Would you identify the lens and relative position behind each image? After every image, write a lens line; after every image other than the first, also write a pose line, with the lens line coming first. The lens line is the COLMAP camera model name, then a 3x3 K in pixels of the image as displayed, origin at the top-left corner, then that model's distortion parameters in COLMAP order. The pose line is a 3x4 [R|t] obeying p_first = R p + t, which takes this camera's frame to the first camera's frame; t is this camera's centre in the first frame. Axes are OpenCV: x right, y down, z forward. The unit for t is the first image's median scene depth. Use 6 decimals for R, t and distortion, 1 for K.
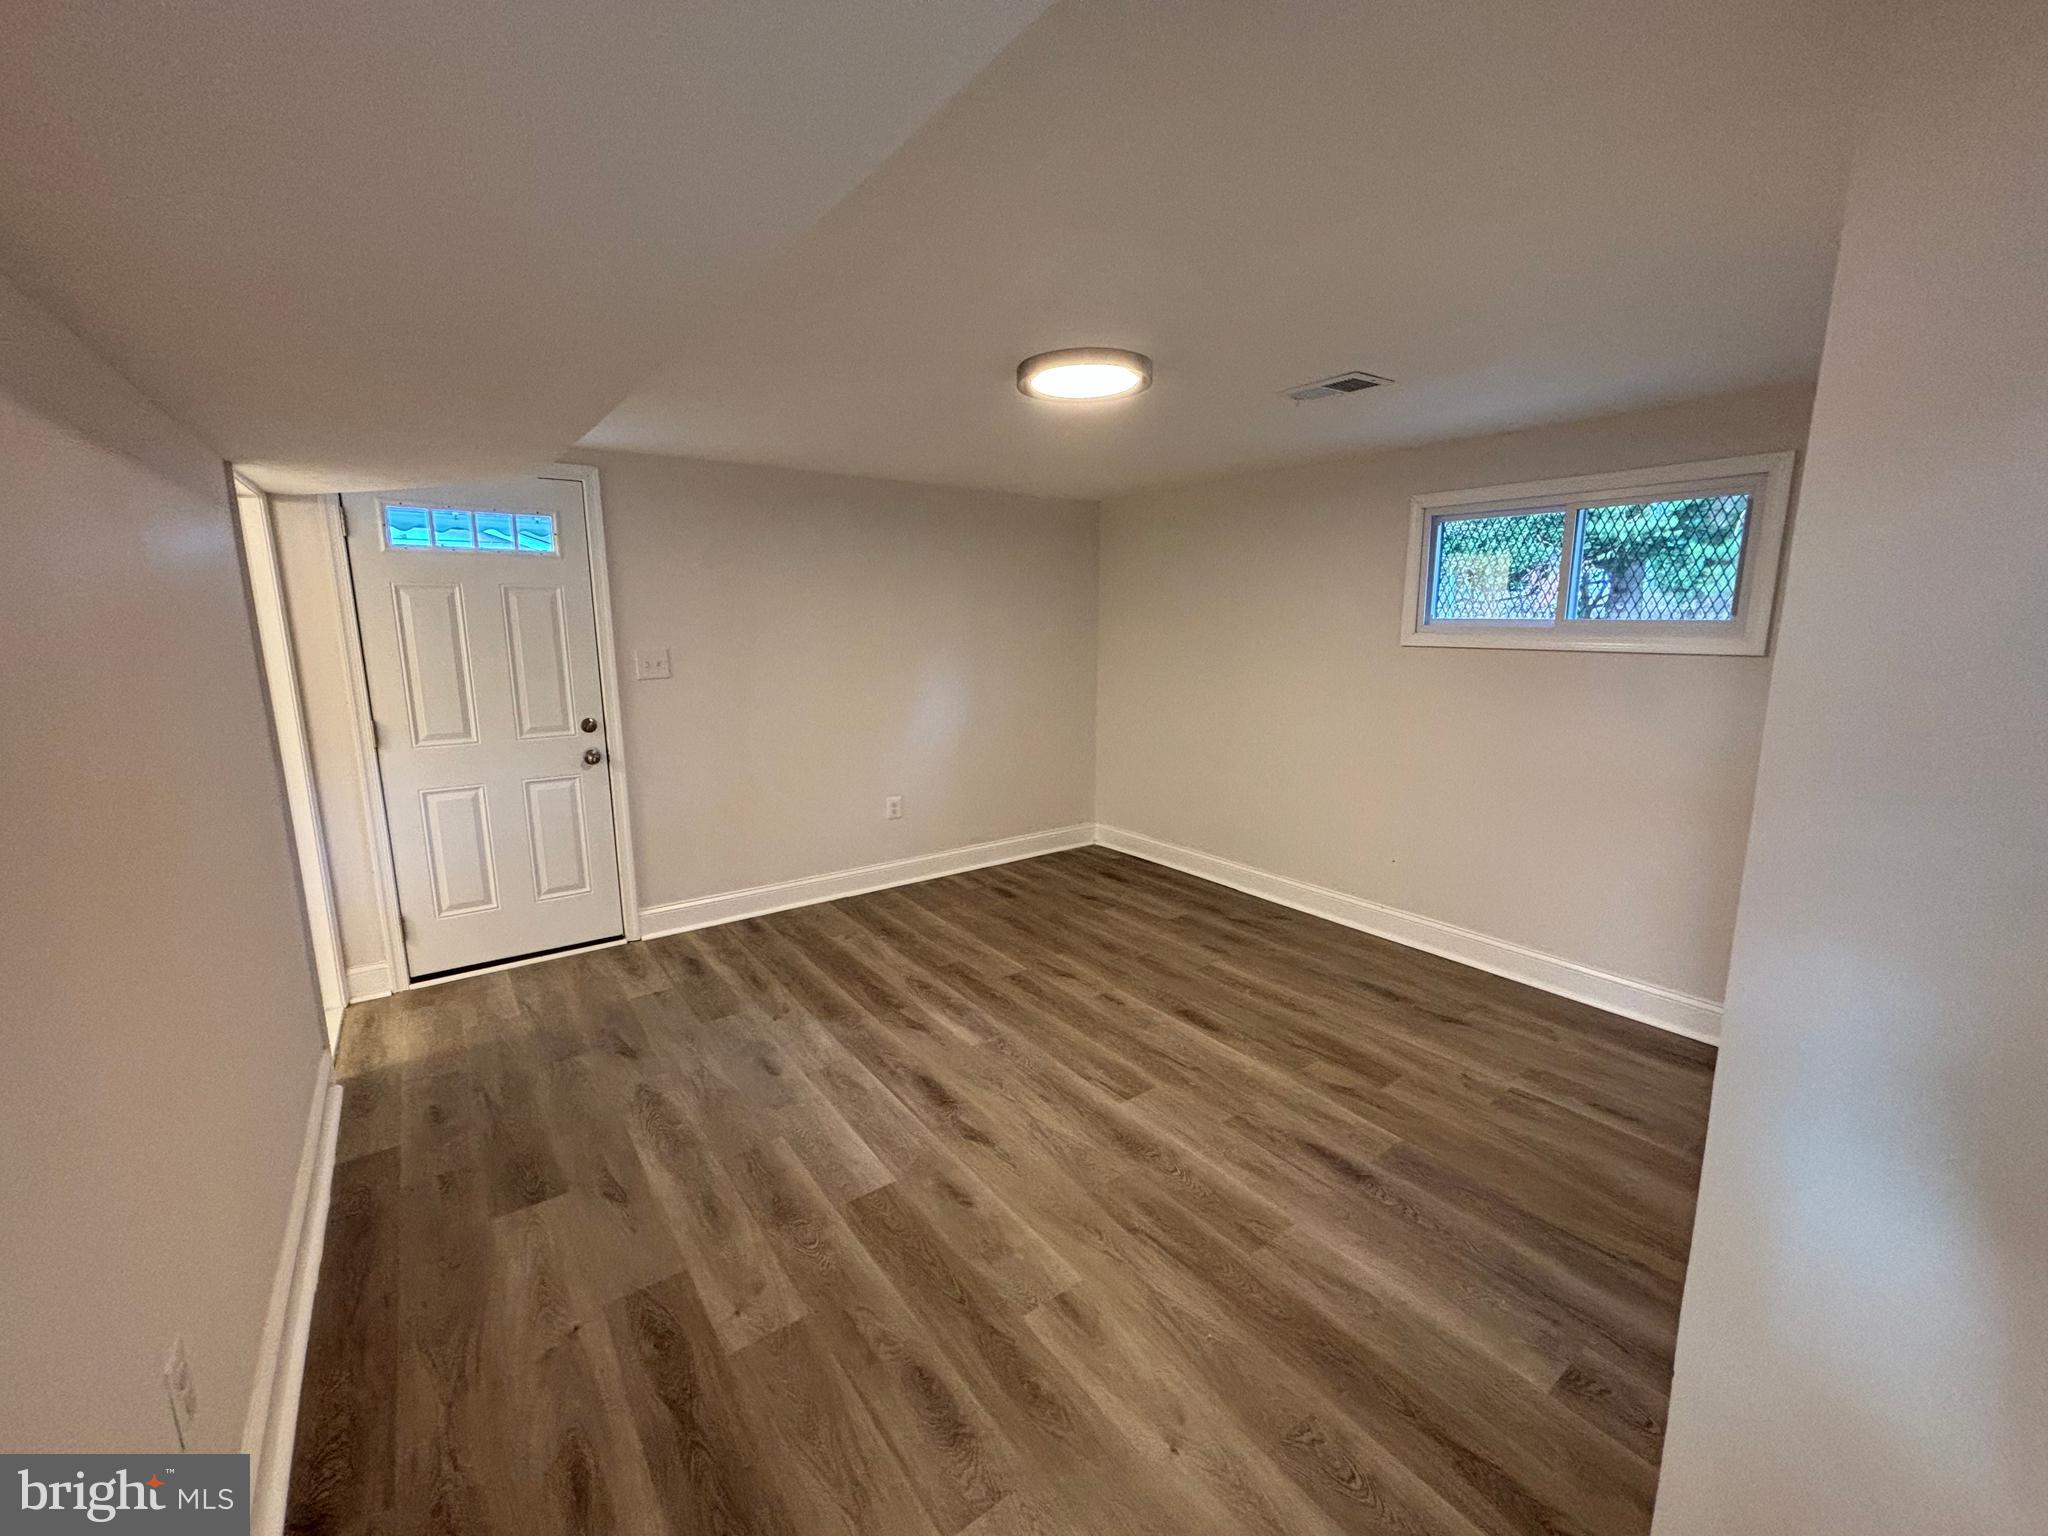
lens RADIAL K [[824.2, 0, 1025.1], [0, 824.2, 762.5], [0, 0, 1]] dist [0.020478, -0.013141]
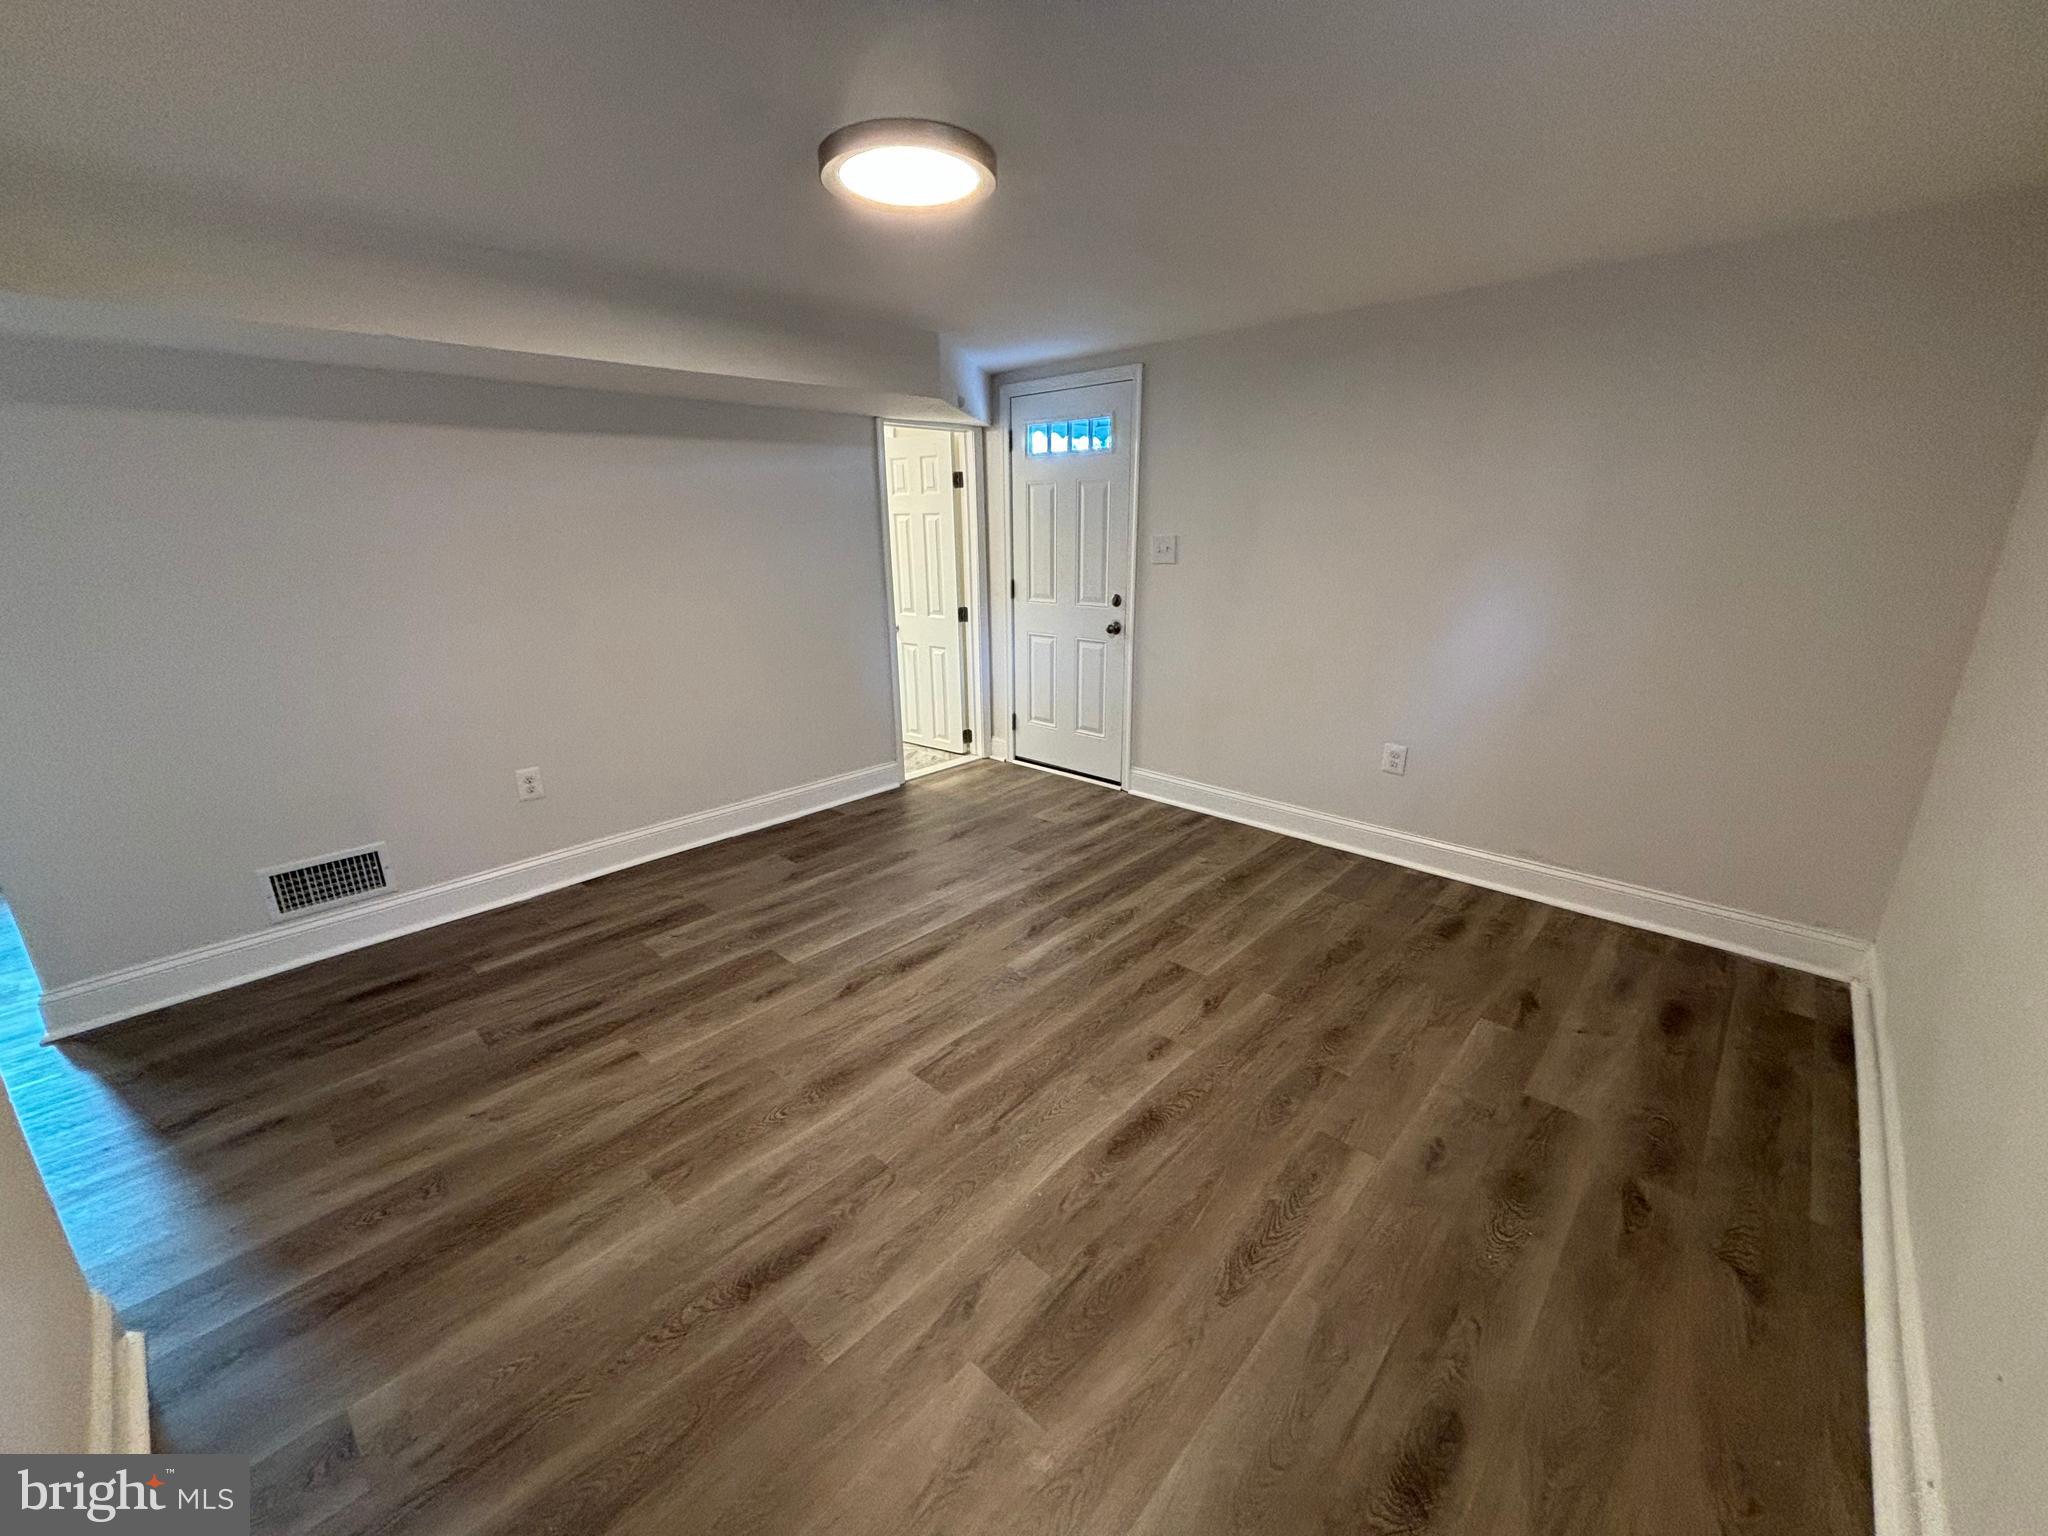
lens RADIAL K [[824.2, 0, 1025.1], [0, 824.2, 762.5], [0, 0, 1]] dist [0.020478, -0.013141]
pose [[0.183963, 0.279174, -0.942454, 0.704685], [-0.164091, 0.954085, 0.250590, -0.109913], [0.969140, 0.108549, 0.221326, 0.723480]]
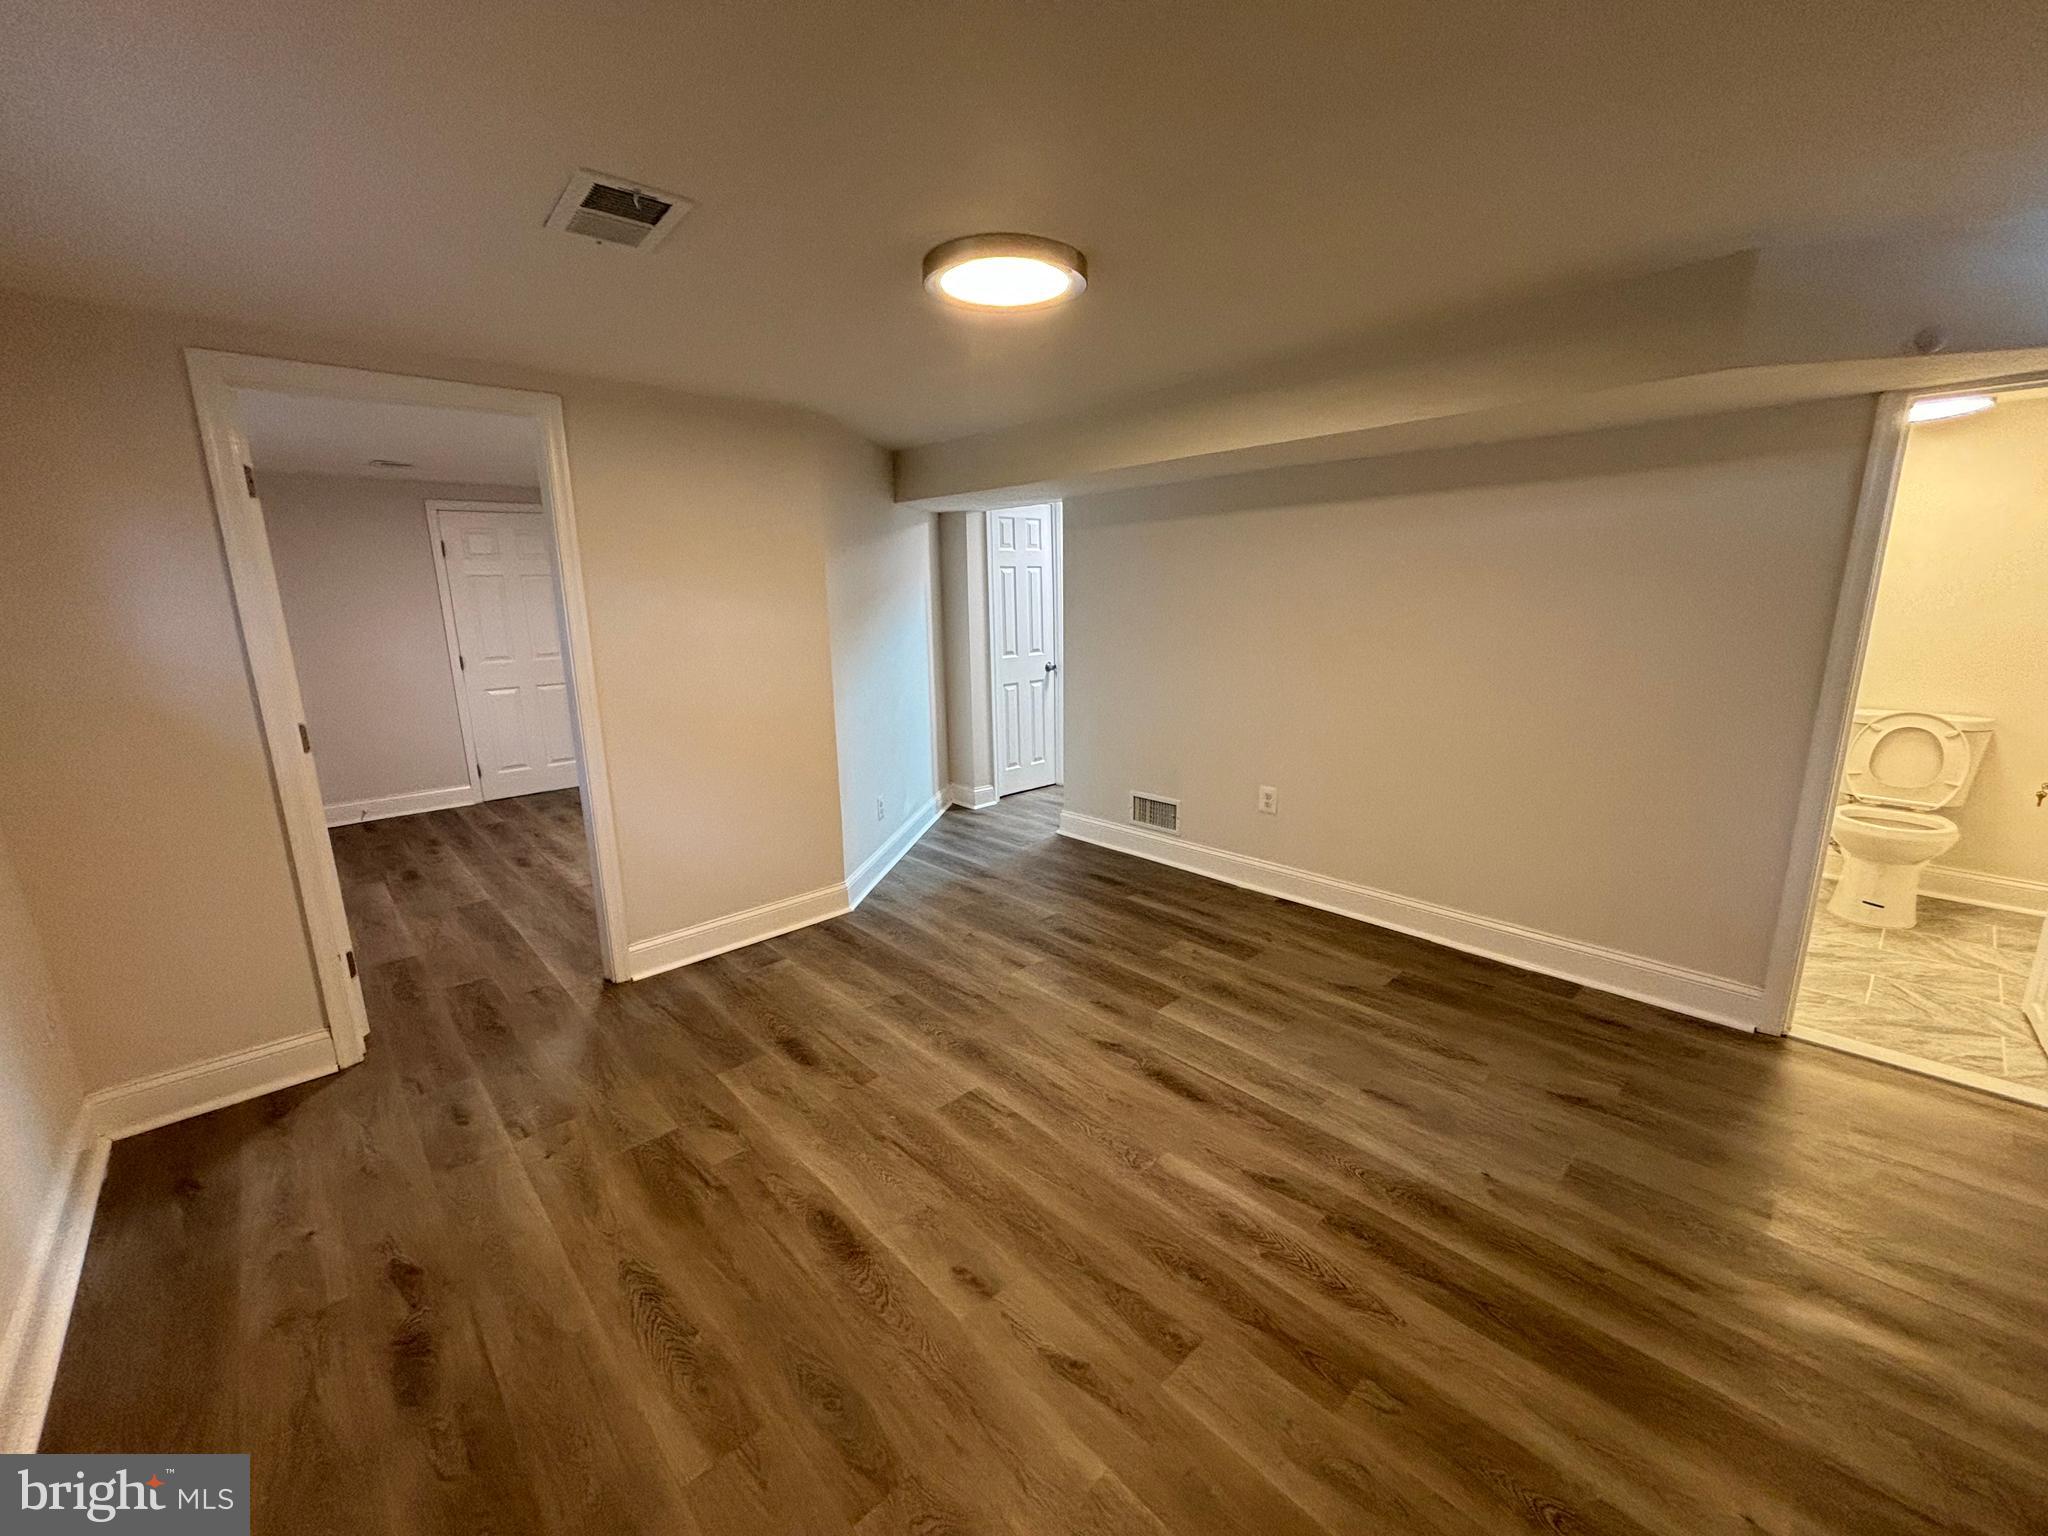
lens RADIAL K [[824.2, 0, 1025.1], [0, 824.2, 762.5], [0, 0, 1]] dist [0.020478, -0.013141]
pose [[-0.993620, 0.044878, -0.103463, 0.115918], [0.001832, 0.923715, 0.383077, -0.244906], [0.112762, 0.380443, -0.917904, 1.413316]]
